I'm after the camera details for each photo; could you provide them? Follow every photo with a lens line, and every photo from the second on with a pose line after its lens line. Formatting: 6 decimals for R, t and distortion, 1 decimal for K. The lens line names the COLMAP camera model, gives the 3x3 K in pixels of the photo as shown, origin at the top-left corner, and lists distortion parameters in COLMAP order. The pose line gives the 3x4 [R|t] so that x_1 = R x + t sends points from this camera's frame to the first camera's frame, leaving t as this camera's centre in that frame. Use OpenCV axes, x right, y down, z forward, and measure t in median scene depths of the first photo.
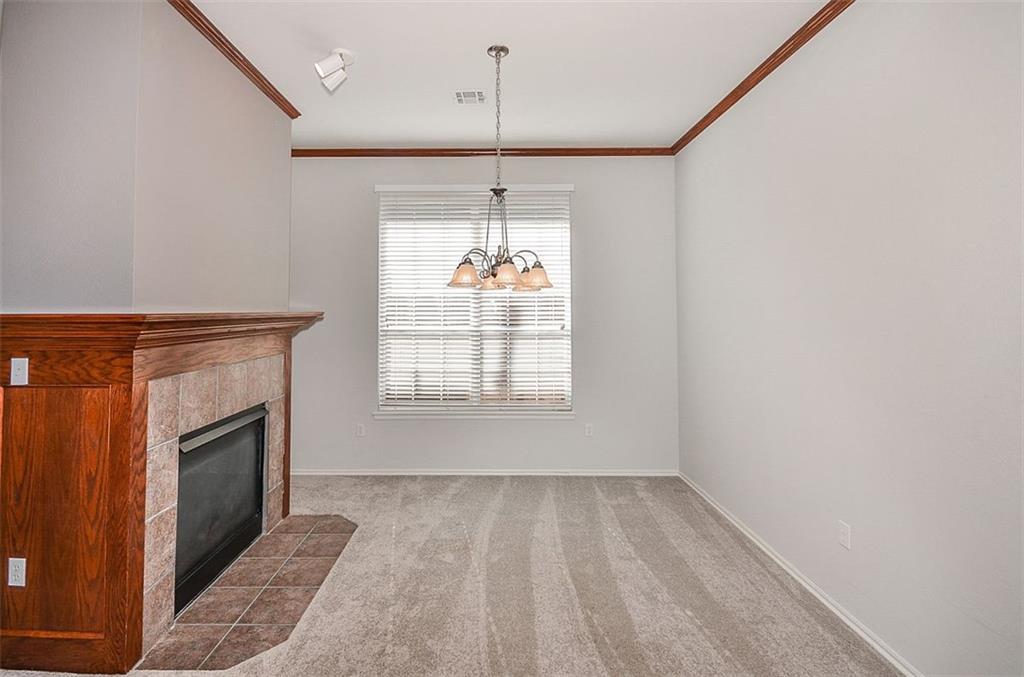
lens RADIAL K [[452.7, 0, 511.4], [0, 452.7, 297.9], [0, 0, 1]] dist [-0.000958, -0.000281]
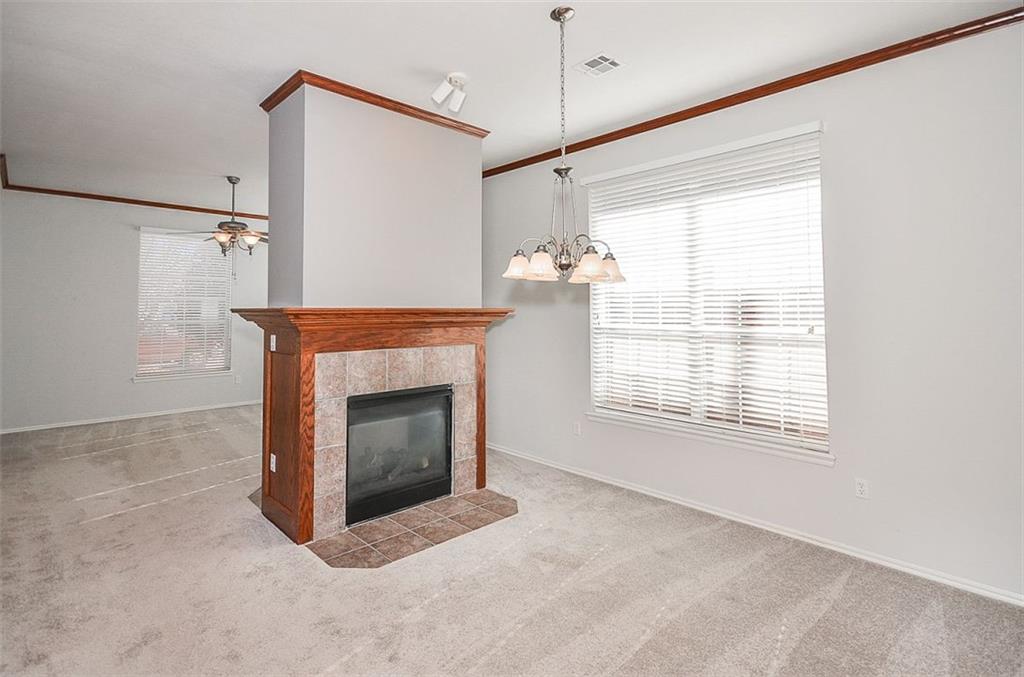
lens RADIAL K [[491.7, 0, 496.4], [0, 491.7, 293.8], [0, 0, 1]] dist [-0.000778, 0.000418]
pose [[0.693943, -0.024330, -0.719619, 0.471891], [0.022167, 0.999677, -0.012423, 0.012191], [0.719689, -0.007331, 0.694258, 0.191220]]
